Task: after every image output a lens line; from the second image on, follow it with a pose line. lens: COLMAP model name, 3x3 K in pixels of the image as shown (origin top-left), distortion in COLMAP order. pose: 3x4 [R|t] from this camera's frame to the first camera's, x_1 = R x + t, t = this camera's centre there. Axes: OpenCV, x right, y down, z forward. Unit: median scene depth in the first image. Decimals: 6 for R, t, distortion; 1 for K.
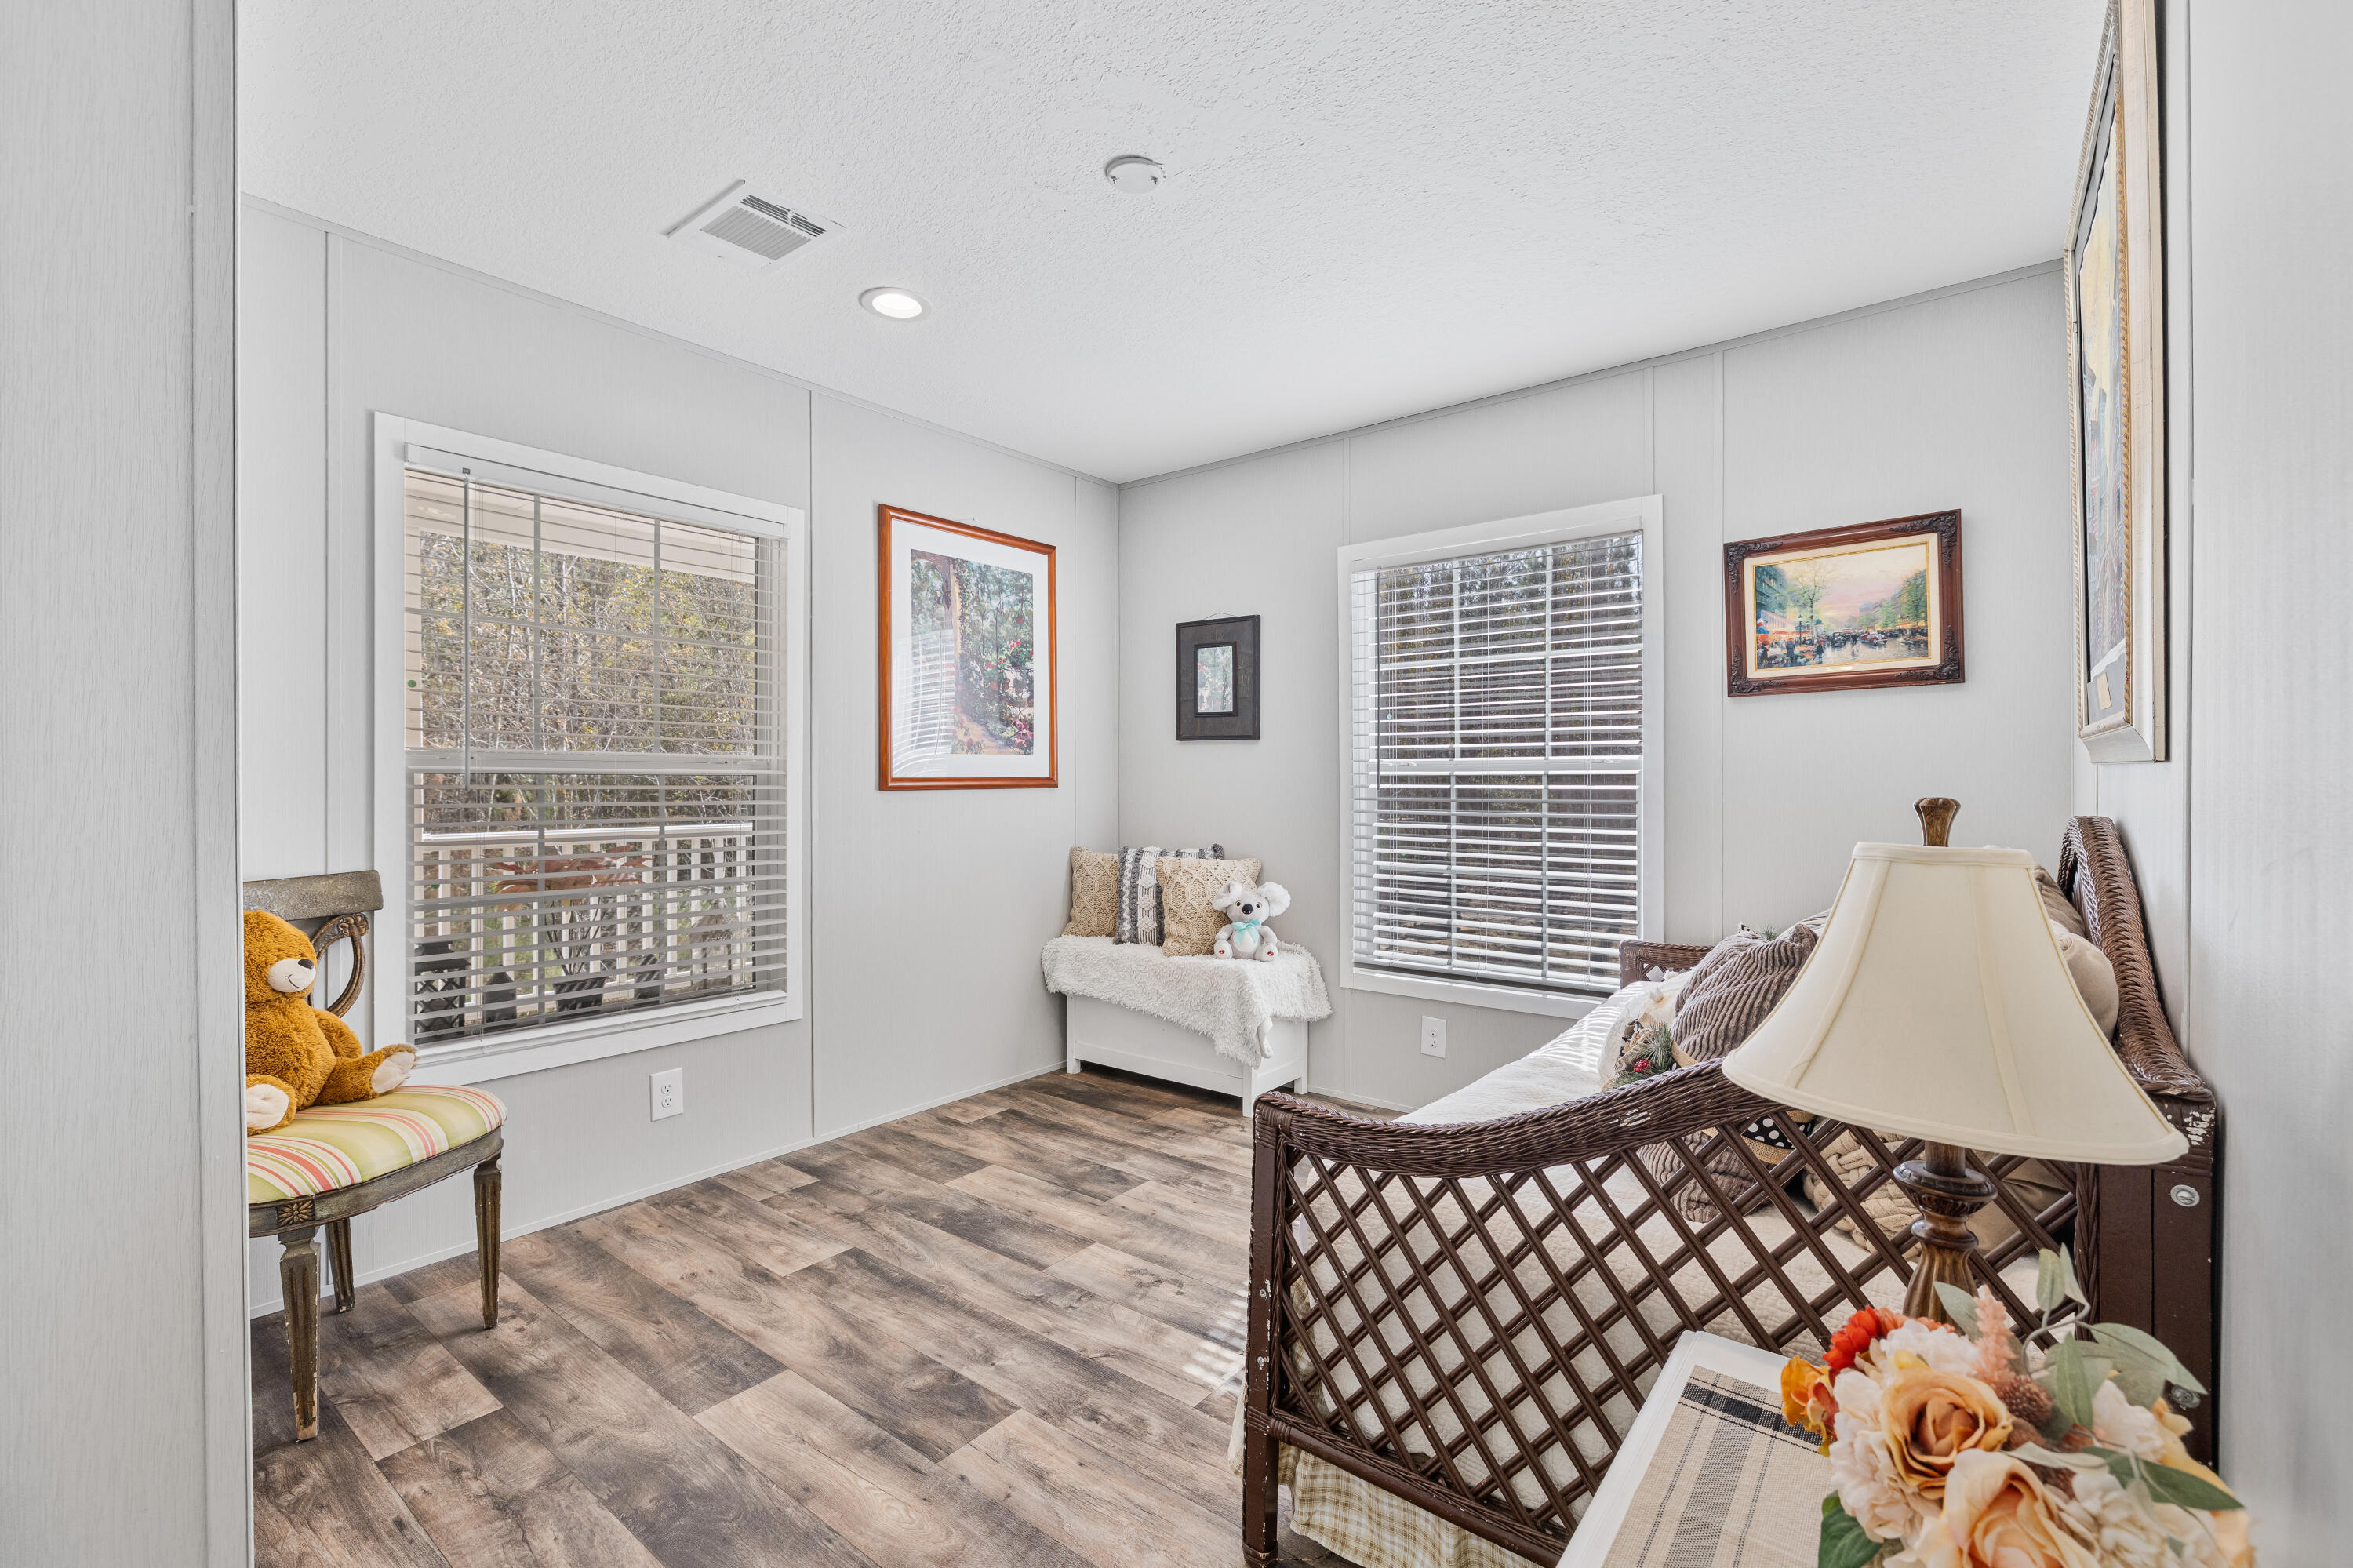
lens RADIAL K [[1022.4, 0, 1176.5], [0, 1022.4, 784.0], [0, 0, 1]] dist [-0.001636, 0.000021]
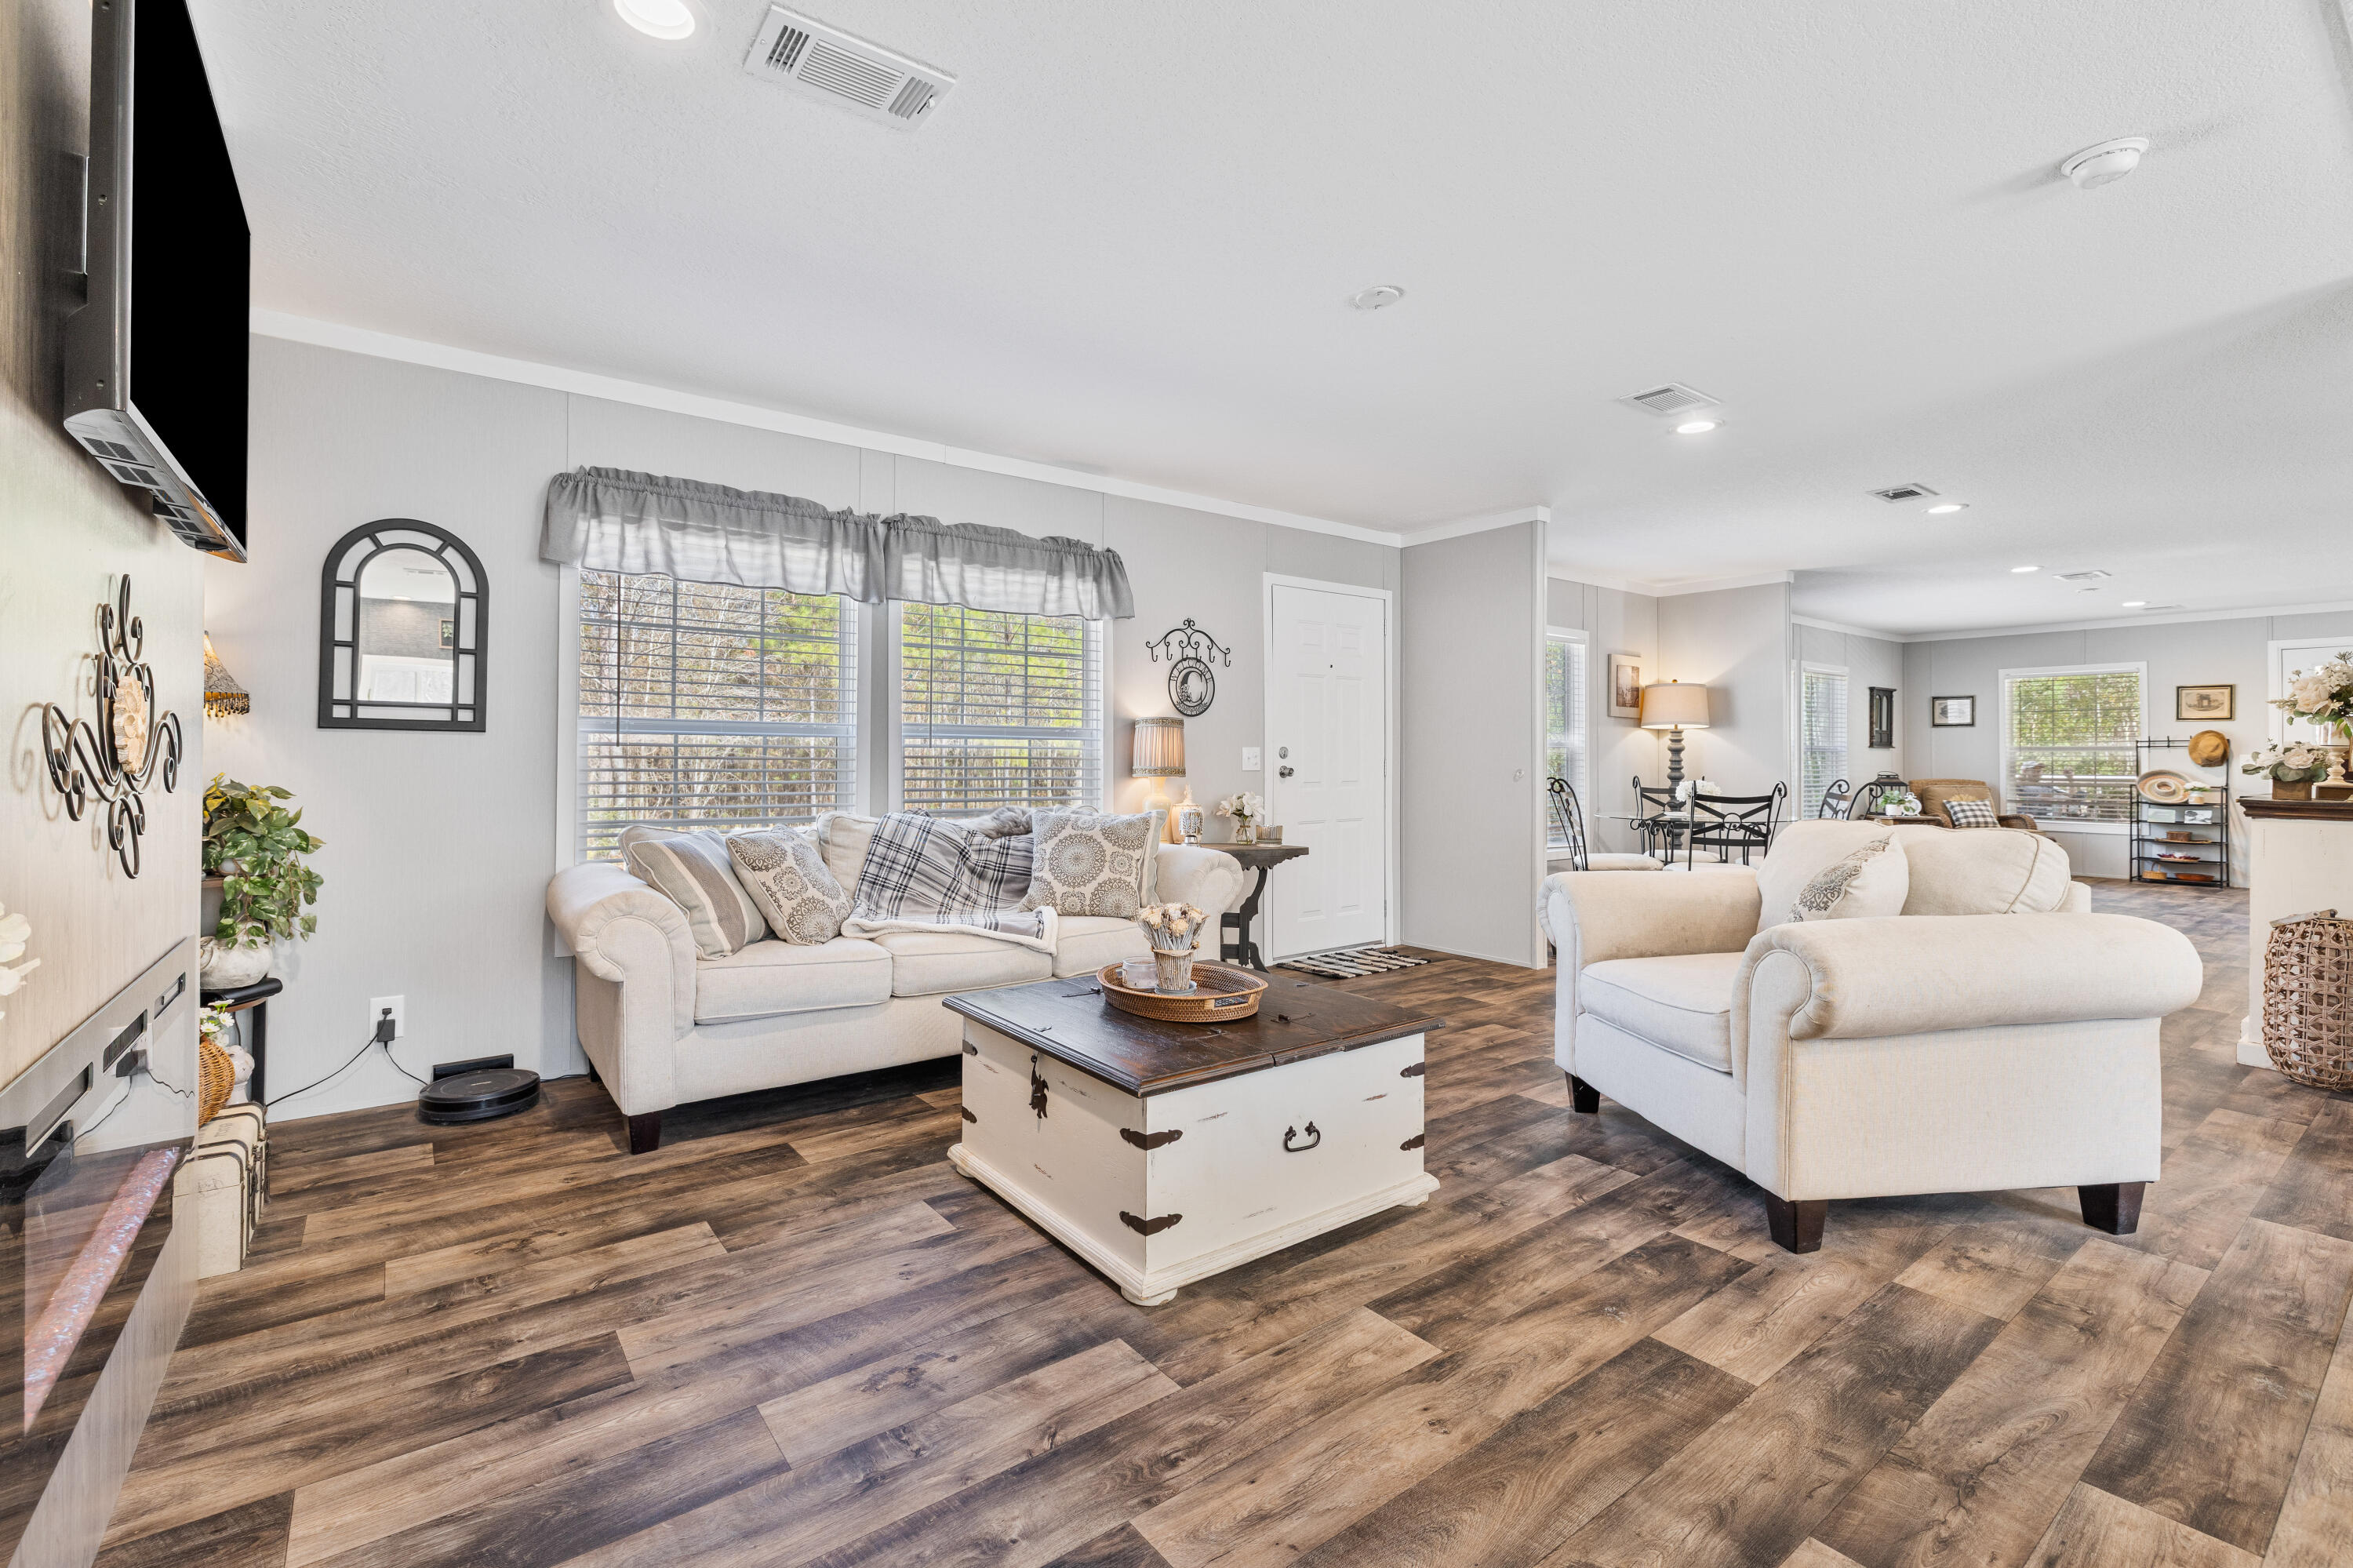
lens RADIAL K [[1022.4, 0, 1176.5], [0, 1022.4, 784.0], [0, 0, 1]] dist [-0.001636, 0.000021]
pose [[0.255784, -0.013609, 0.966638, -1.306856], [-0.000616, 0.999898, 0.014241, 0.045755], [-0.966734, -0.004238, 0.255749, 1.105559]]
